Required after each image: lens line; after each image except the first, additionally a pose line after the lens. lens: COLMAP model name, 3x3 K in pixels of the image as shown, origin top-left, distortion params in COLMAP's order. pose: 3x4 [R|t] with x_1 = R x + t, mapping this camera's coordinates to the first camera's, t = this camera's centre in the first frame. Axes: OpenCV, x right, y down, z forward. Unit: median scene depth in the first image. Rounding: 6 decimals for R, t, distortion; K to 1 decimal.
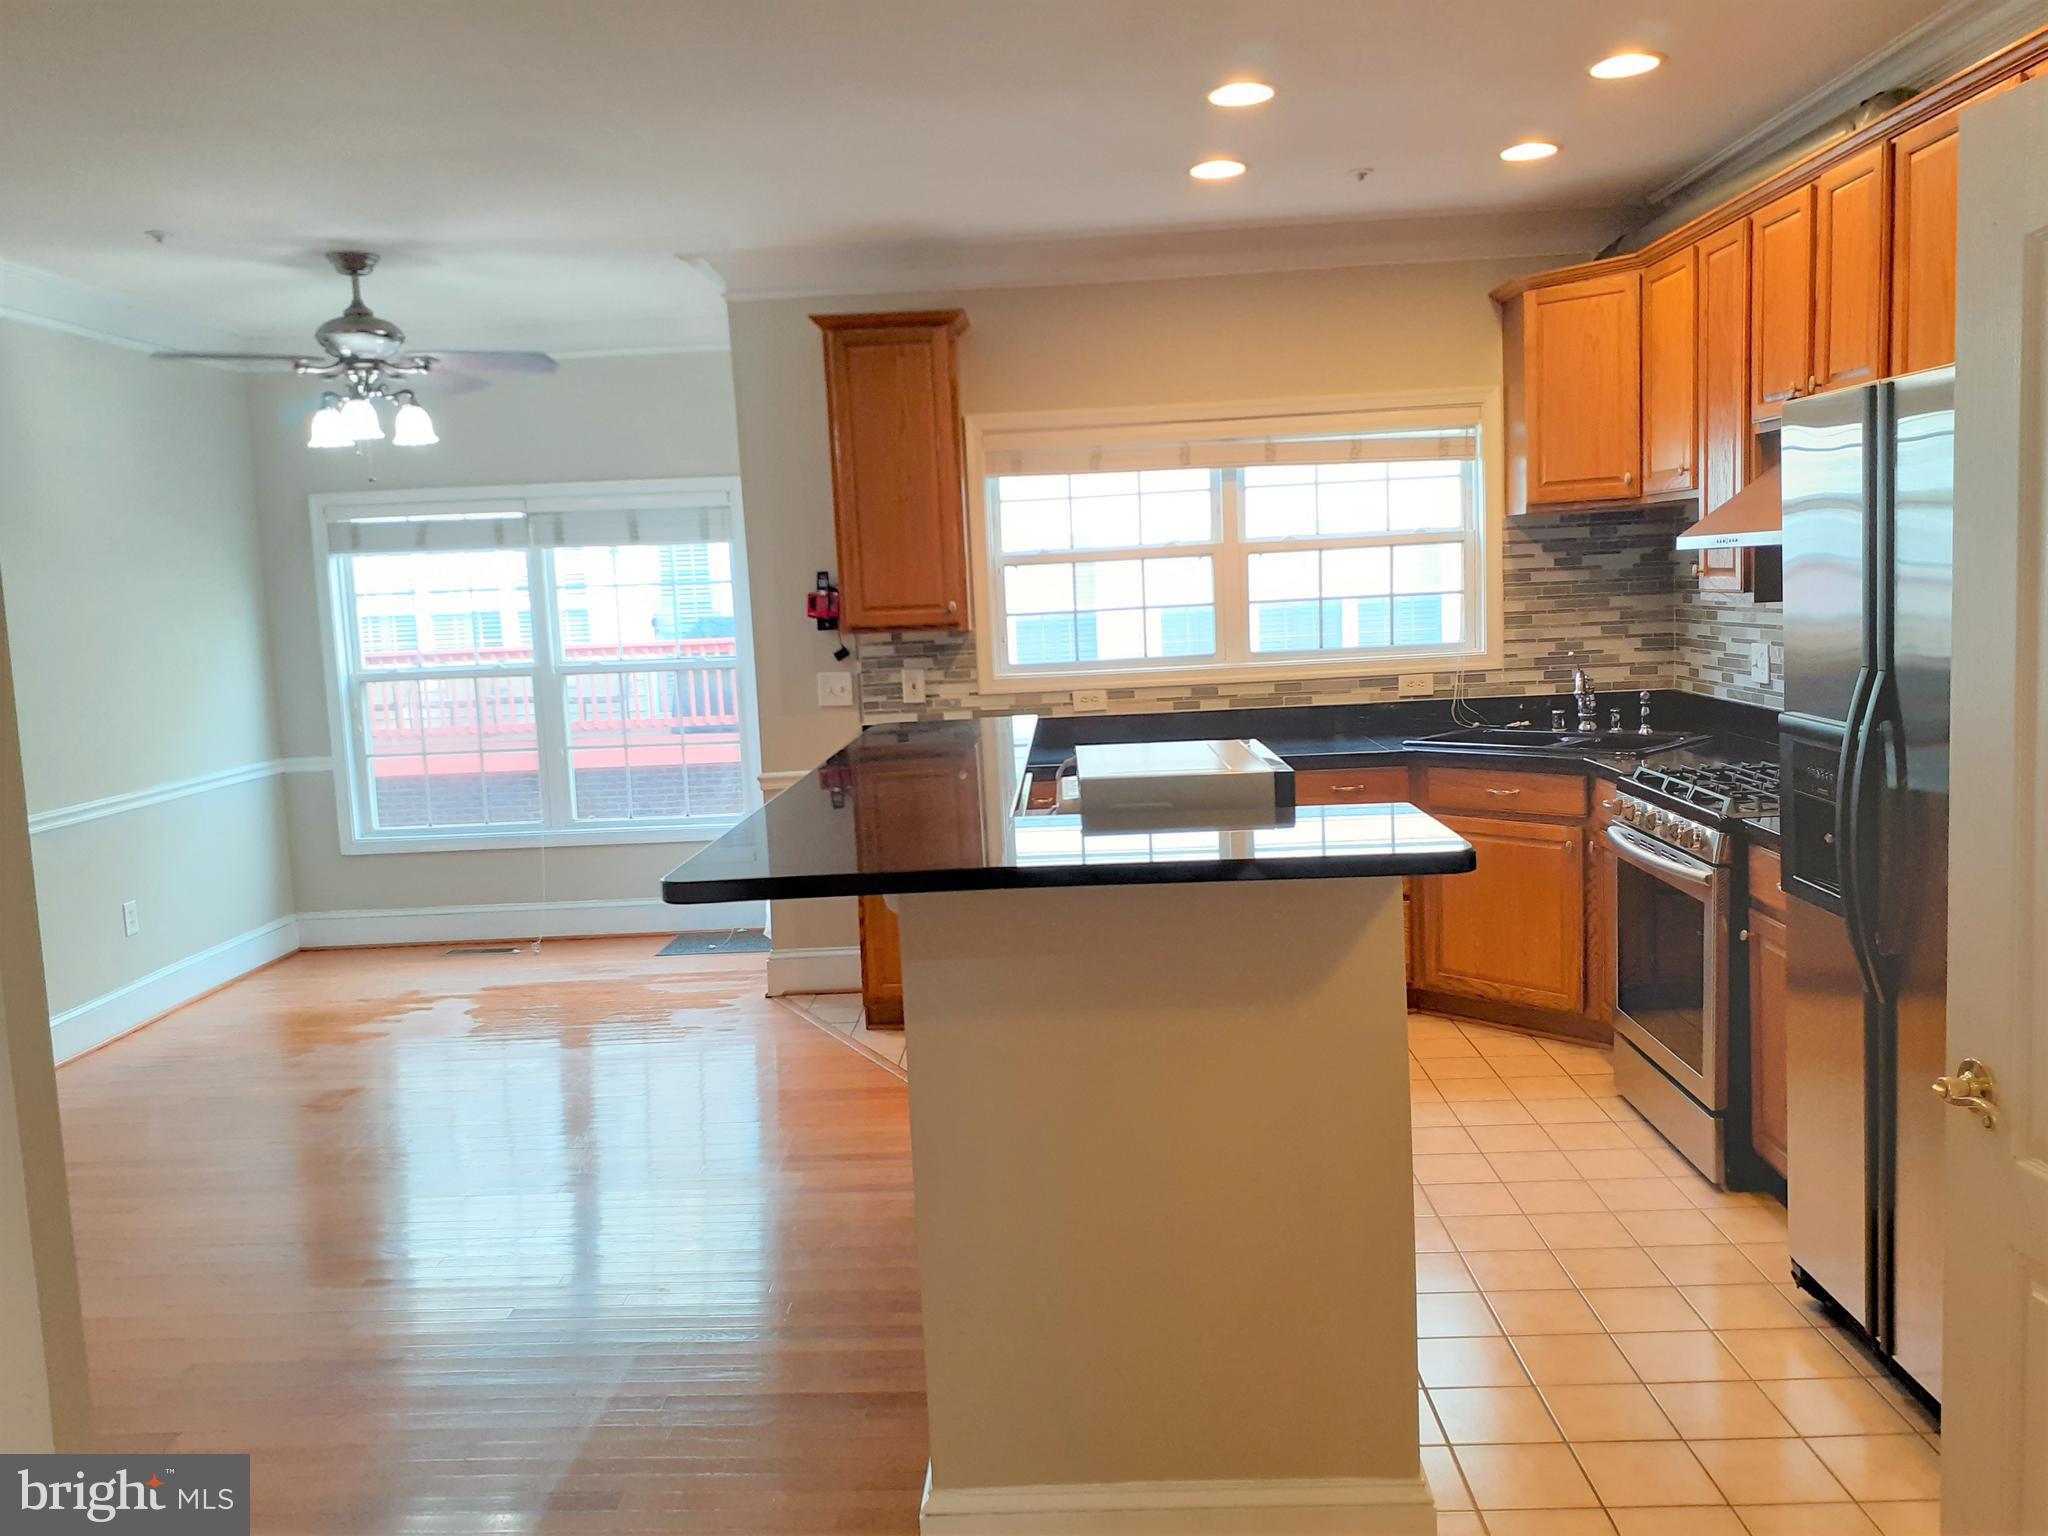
lens RADIAL K [[1634.7, 0, 1024.0], [0, 1634.7, 768.0], [0, 0, 1]] dist [0.182742, -0.385249]
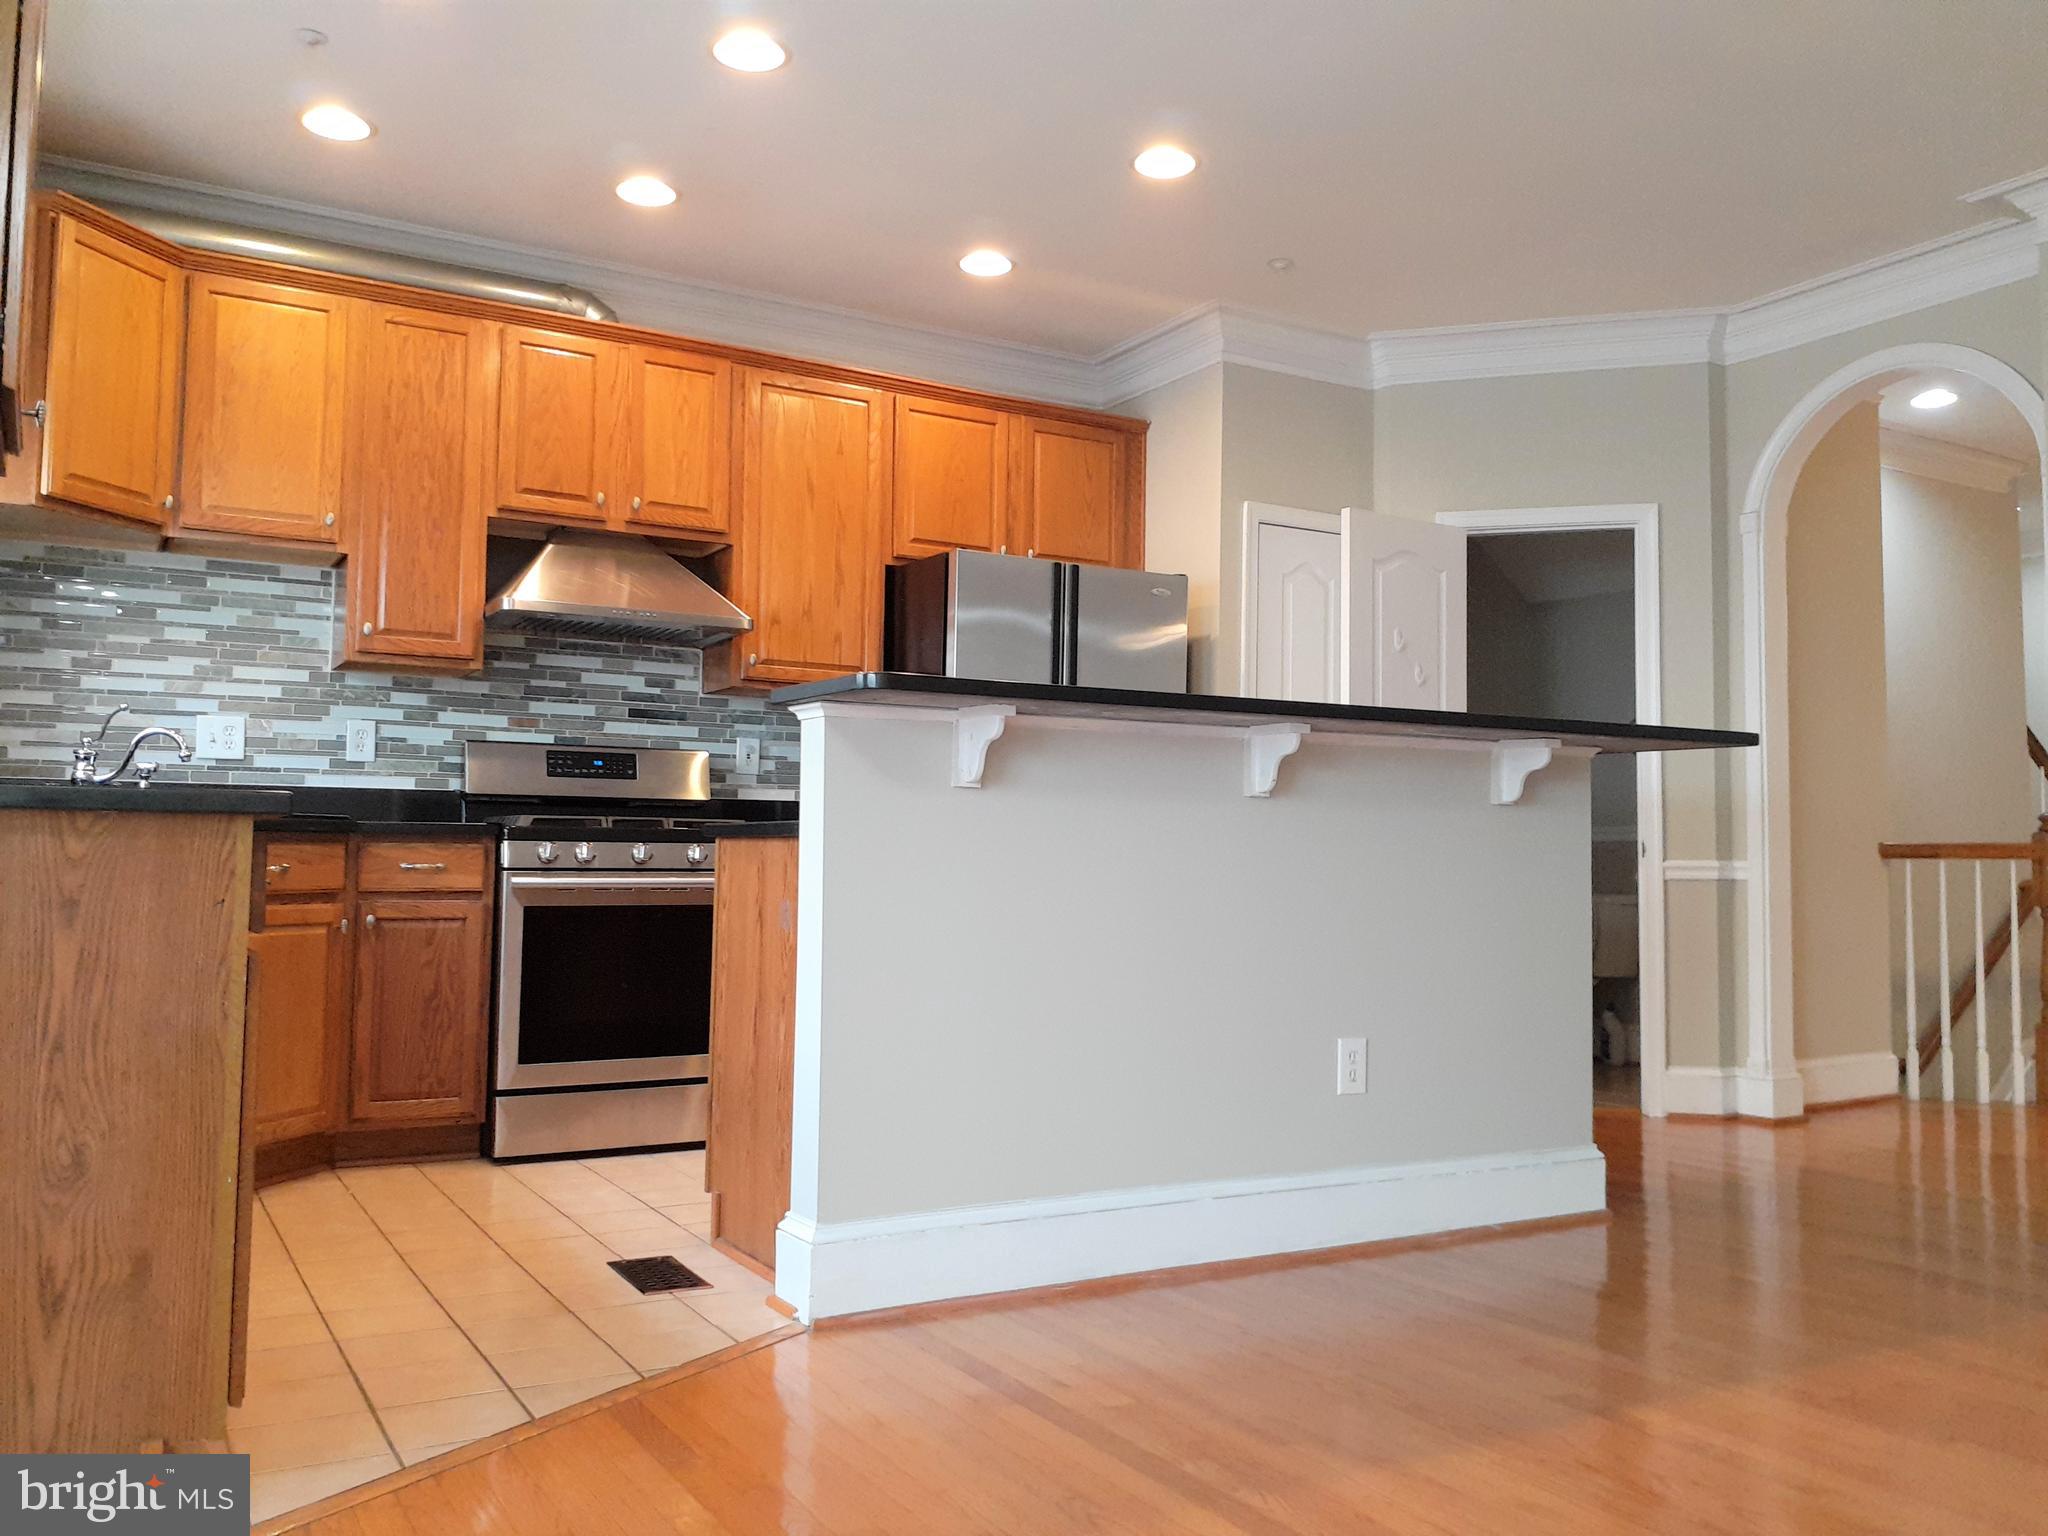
lens RADIAL K [[1631.3, 0, 1024.0], [0, 1631.3, 768.0], [0, 0, 1]] dist [0.136835, -0.324564]
pose [[-0.528492, 0.084715, 0.844701, -0.485740], [0.111018, 0.993360, -0.030165, 0.026834], [-0.841648, 0.077835, -0.534388, 0.972424]]
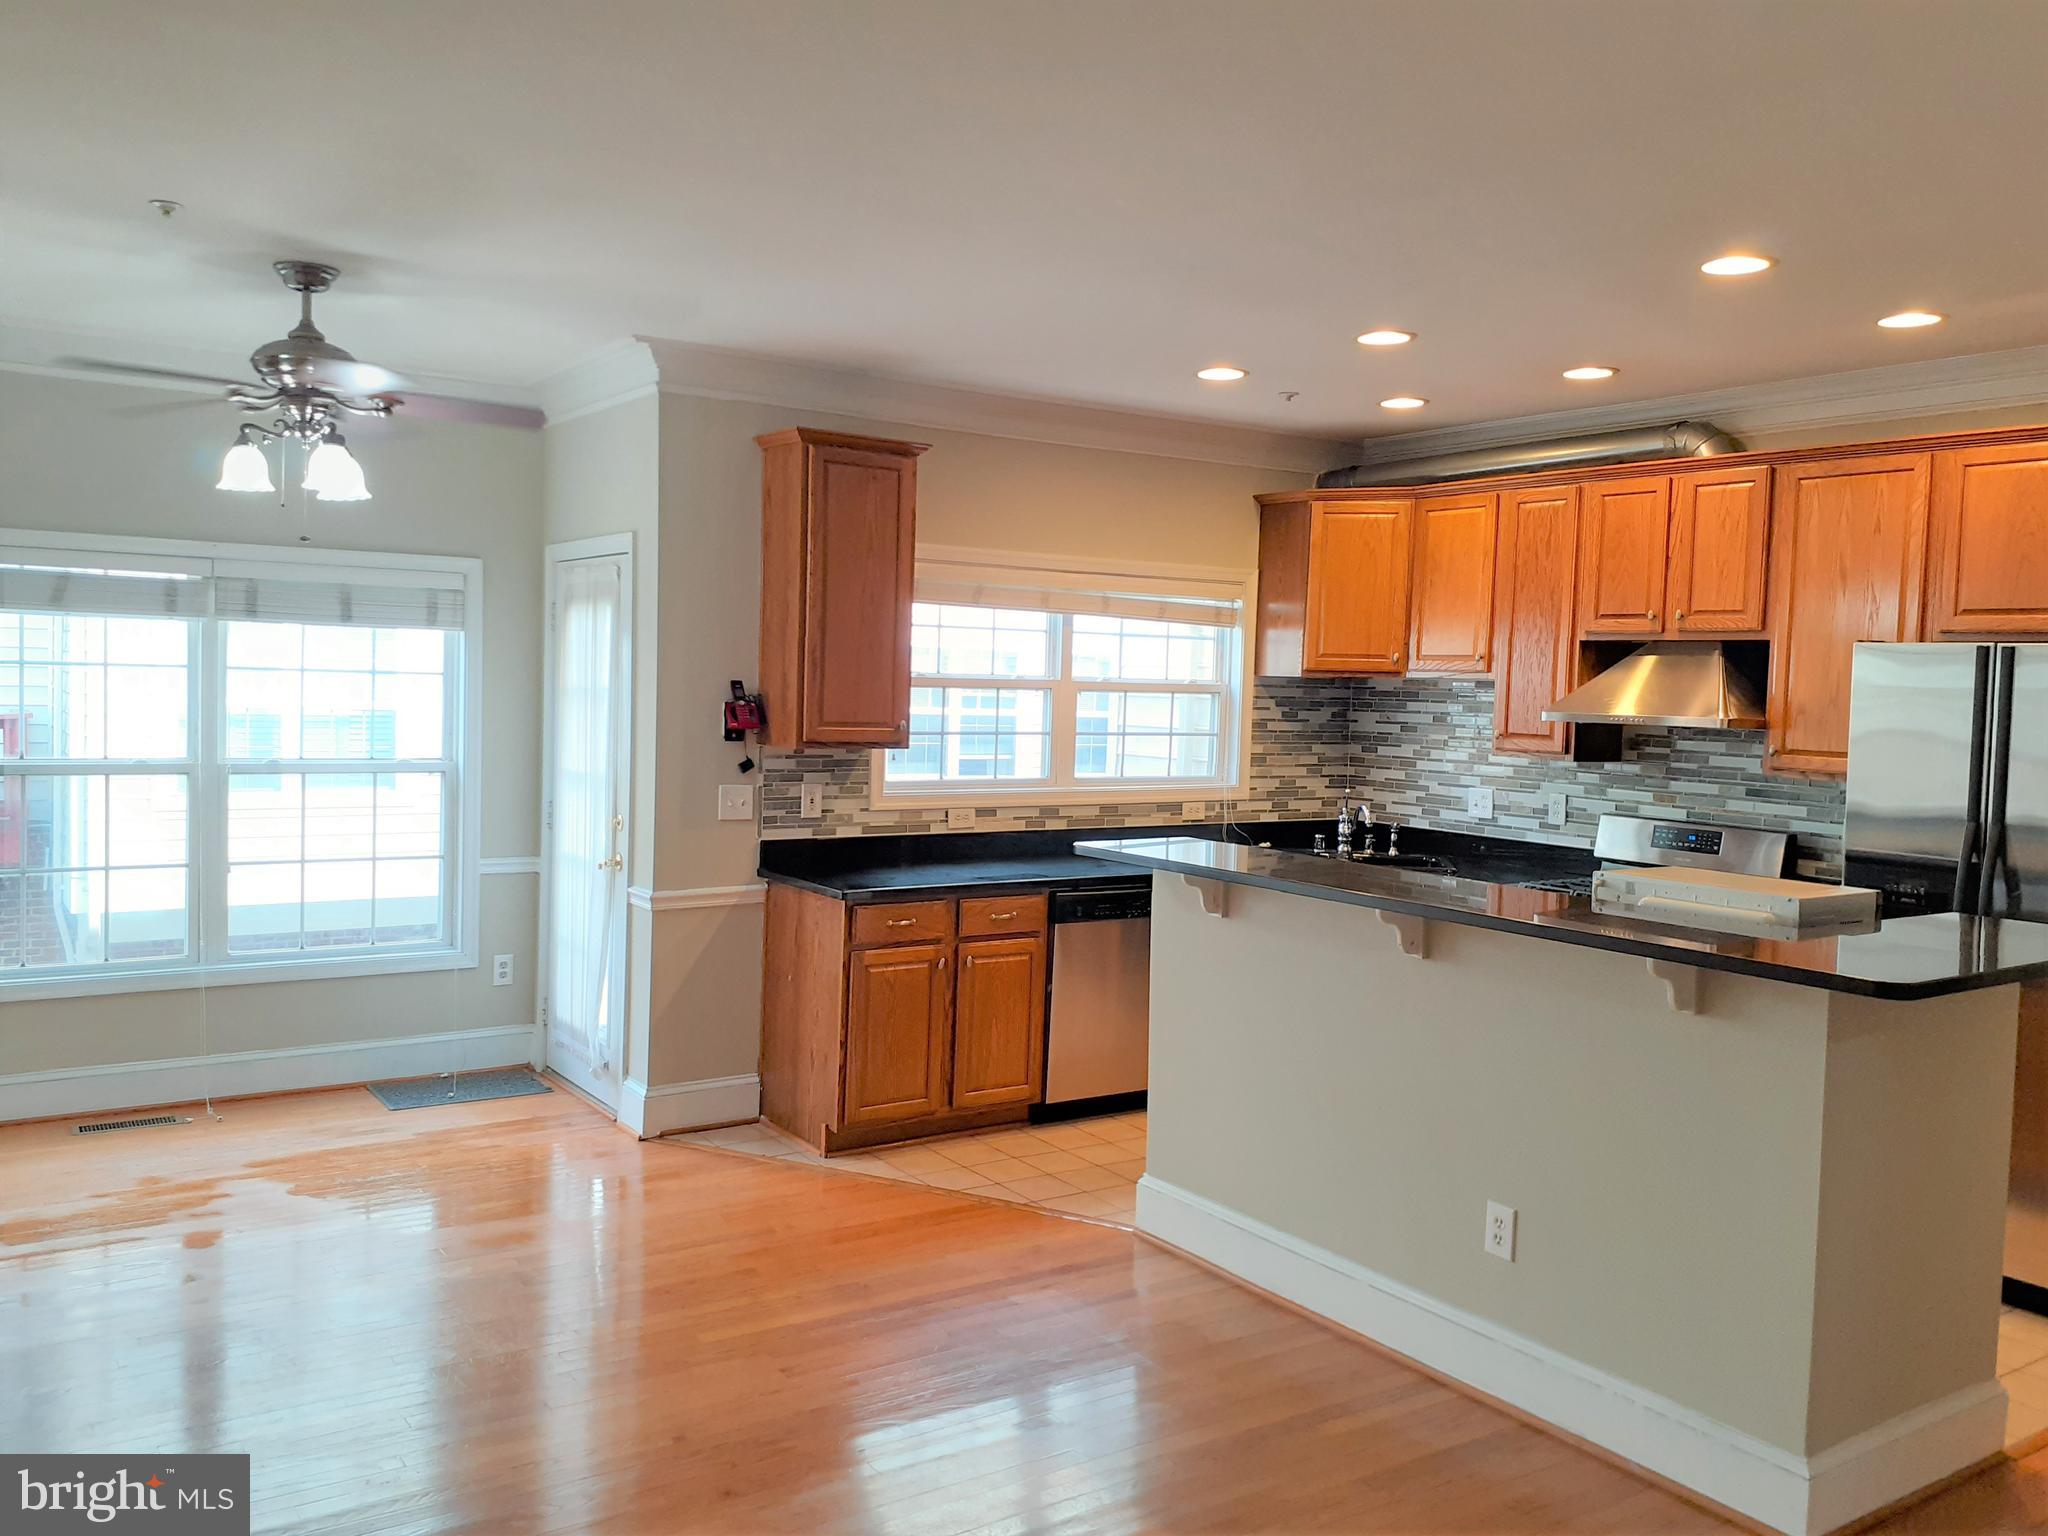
lens RADIAL K [[1634.7, 0, 1024.0], [0, 1634.7, 768.0], [0, 0, 1]] dist [0.182742, -0.385249]
pose [[0.803630, 0.035825, 0.594050, -0.559416], [0.004125, 0.997827, -0.065756, -0.004277], [-0.595115, 0.055294, 0.801736, 0.132195]]
